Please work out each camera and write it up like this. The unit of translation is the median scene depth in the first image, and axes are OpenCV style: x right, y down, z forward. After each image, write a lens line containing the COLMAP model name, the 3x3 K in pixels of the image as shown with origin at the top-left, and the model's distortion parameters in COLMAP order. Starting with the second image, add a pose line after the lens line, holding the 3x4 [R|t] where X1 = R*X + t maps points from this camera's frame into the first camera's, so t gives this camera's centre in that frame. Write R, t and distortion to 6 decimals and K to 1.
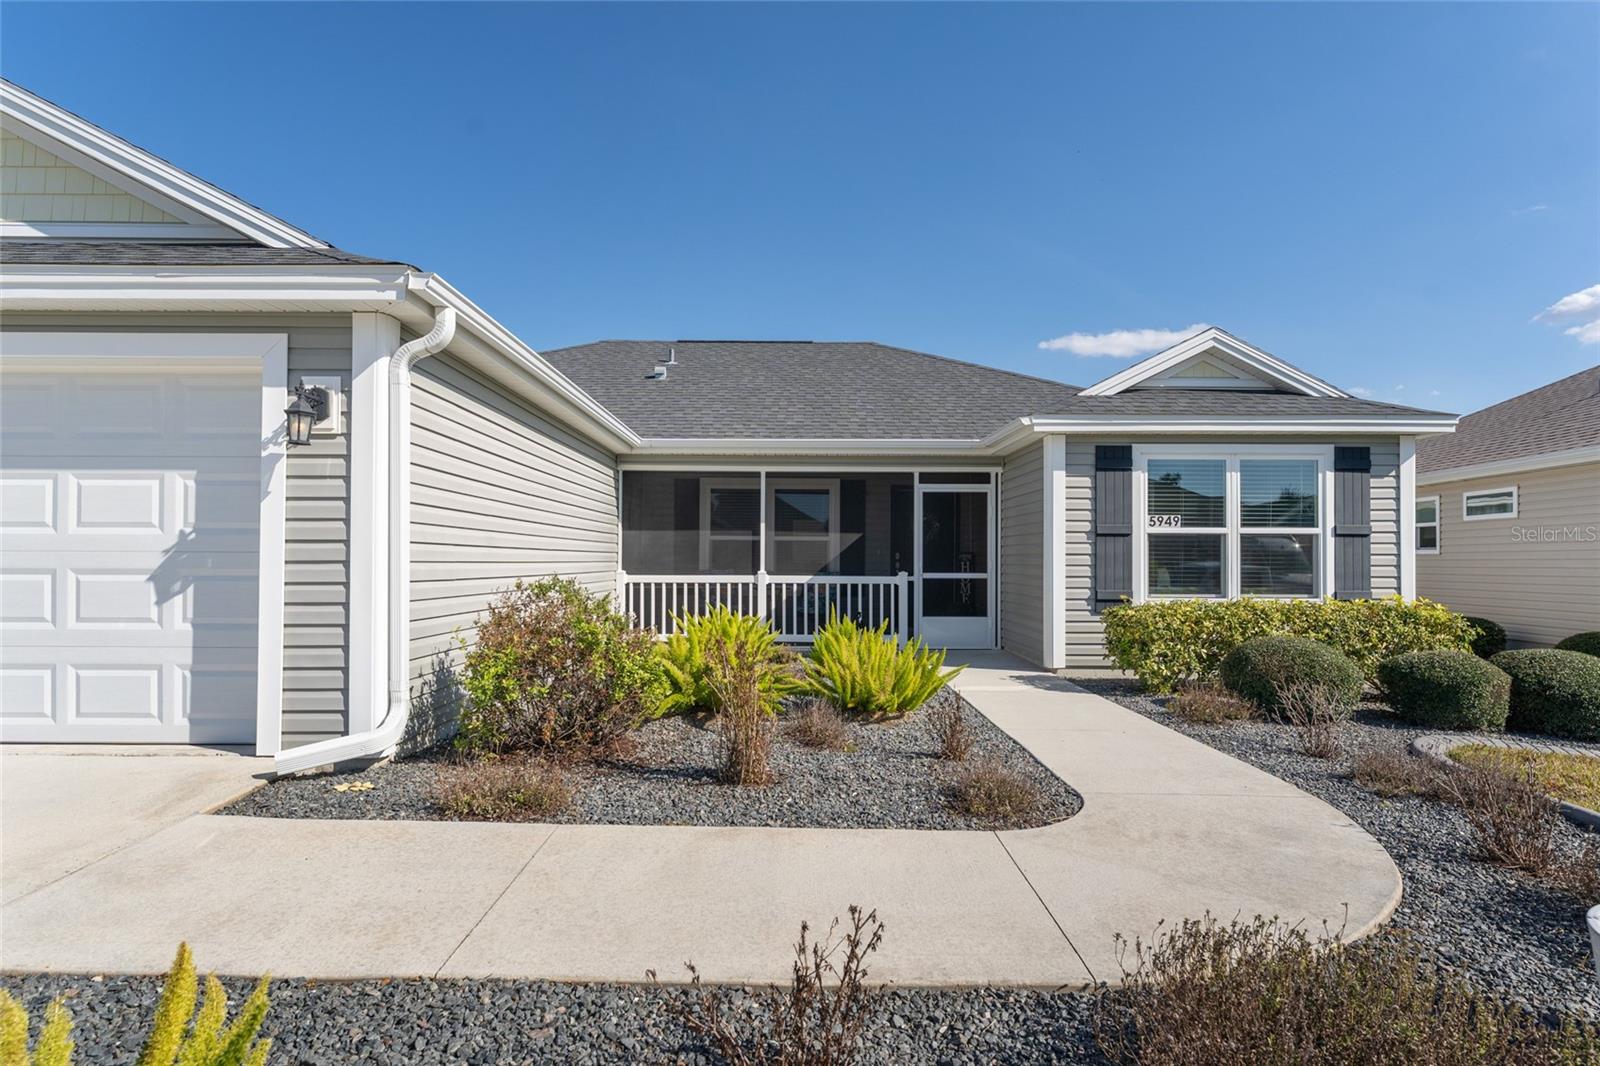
lens RADIAL K [[823.8, 0, 797.8], [0, 823.8, 530.5], [0, 0, 1]] dist [-0.005672, -0.000687]
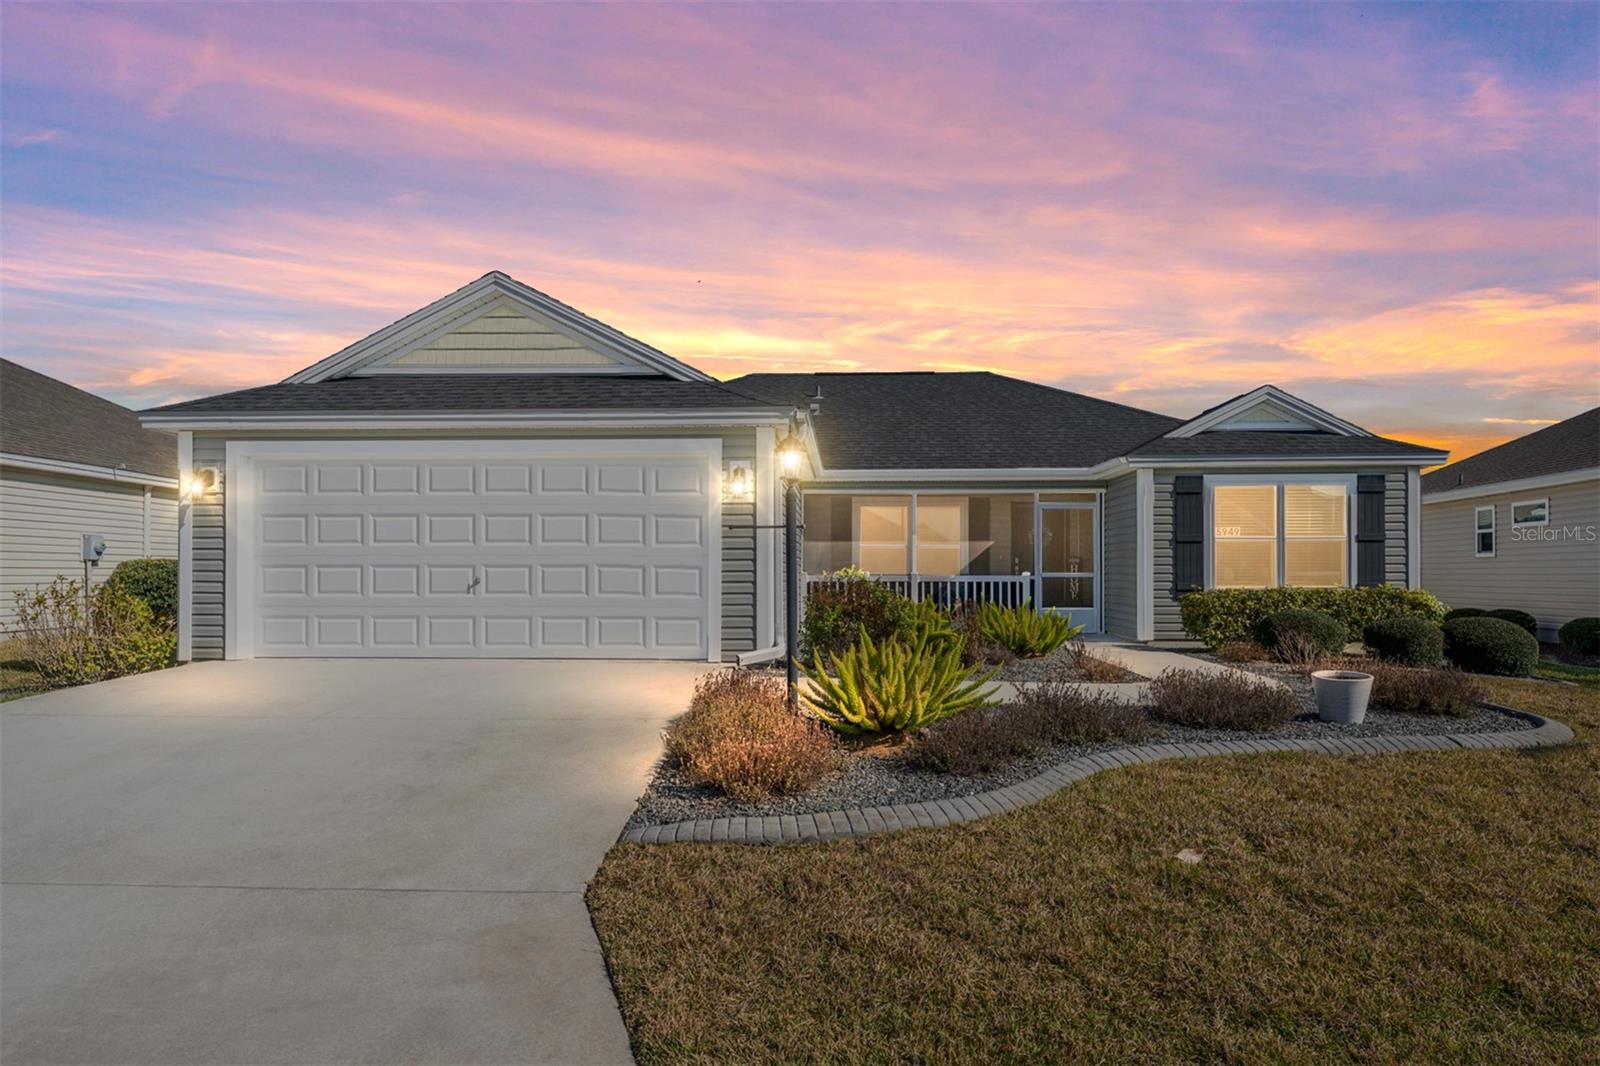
lens RADIAL K [[981.4, 0, 802.4], [0, 981.4, 540.6], [0, 0, 1]] dist [0.004739, 0.001644]
pose [[0.998538, -0.005791, -0.053740, -0.154531], [0.005954, 0.999978, 0.002867, -0.005095], [0.053723, -0.003183, 0.998551, -0.605003]]
